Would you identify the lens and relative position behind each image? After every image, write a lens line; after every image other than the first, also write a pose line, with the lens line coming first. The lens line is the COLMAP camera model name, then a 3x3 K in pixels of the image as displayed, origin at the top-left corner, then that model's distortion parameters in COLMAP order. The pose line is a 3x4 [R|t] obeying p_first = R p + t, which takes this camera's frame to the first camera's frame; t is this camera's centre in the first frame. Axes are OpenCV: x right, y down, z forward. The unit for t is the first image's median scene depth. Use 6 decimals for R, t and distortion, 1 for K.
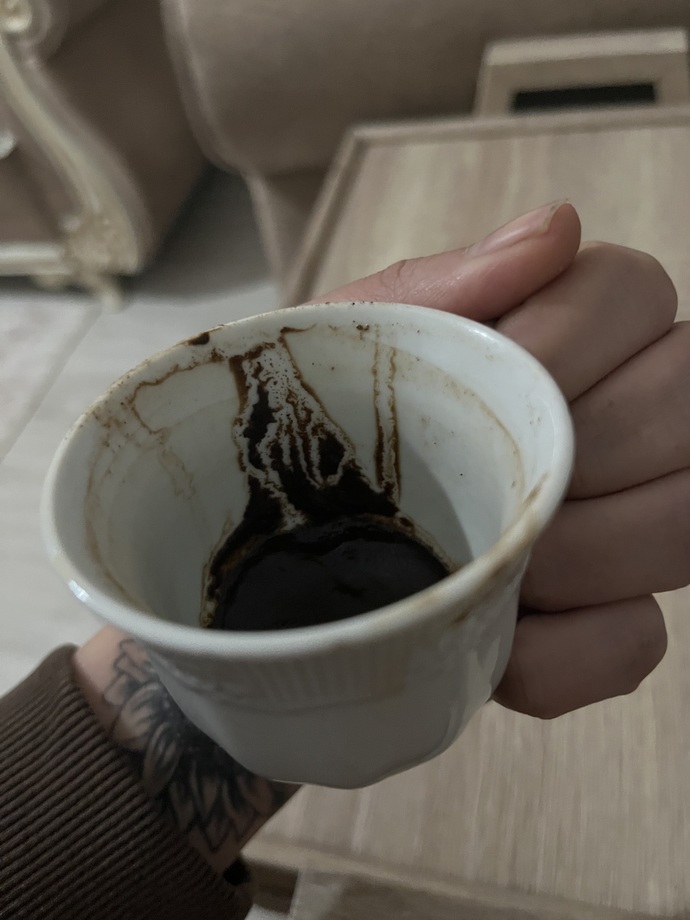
lens RADIAL K [[805.8, 0, 345.0], [0, 805.8, 460.0], [0, 0, 1]] dist [0.001229, -0.000919]
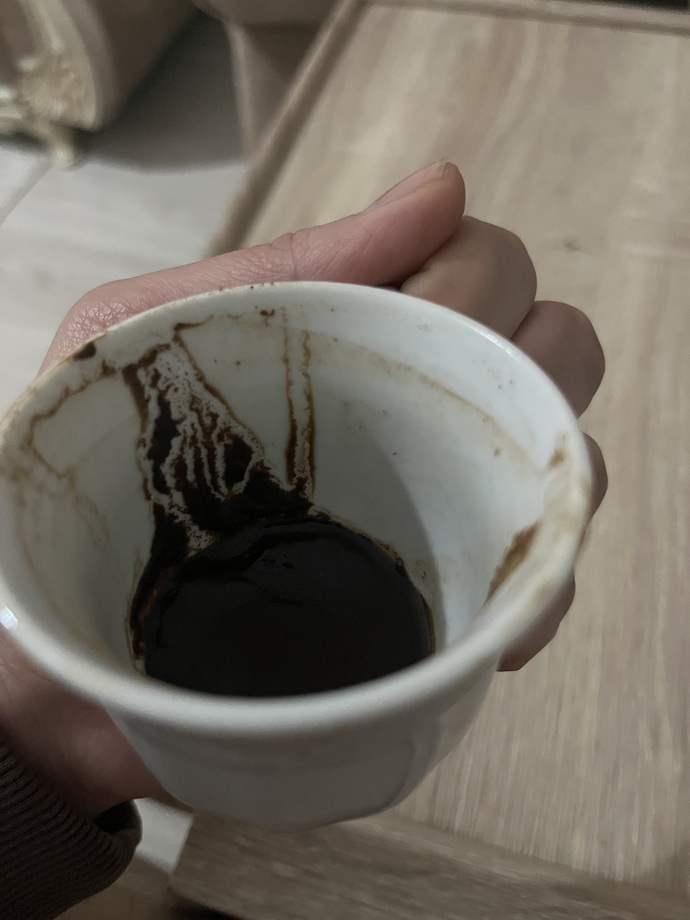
lens RADIAL K [[805.8, 0, 345.0], [0, 805.8, 460.0], [0, 0, 1]] dist [0.001229, -0.000919]
pose [[0.893931, -0.194475, 0.403814, -0.278934], [0.180205, 0.980882, 0.073466, -0.052502], [-0.410381, 0.007096, 0.911886, 0.149495]]
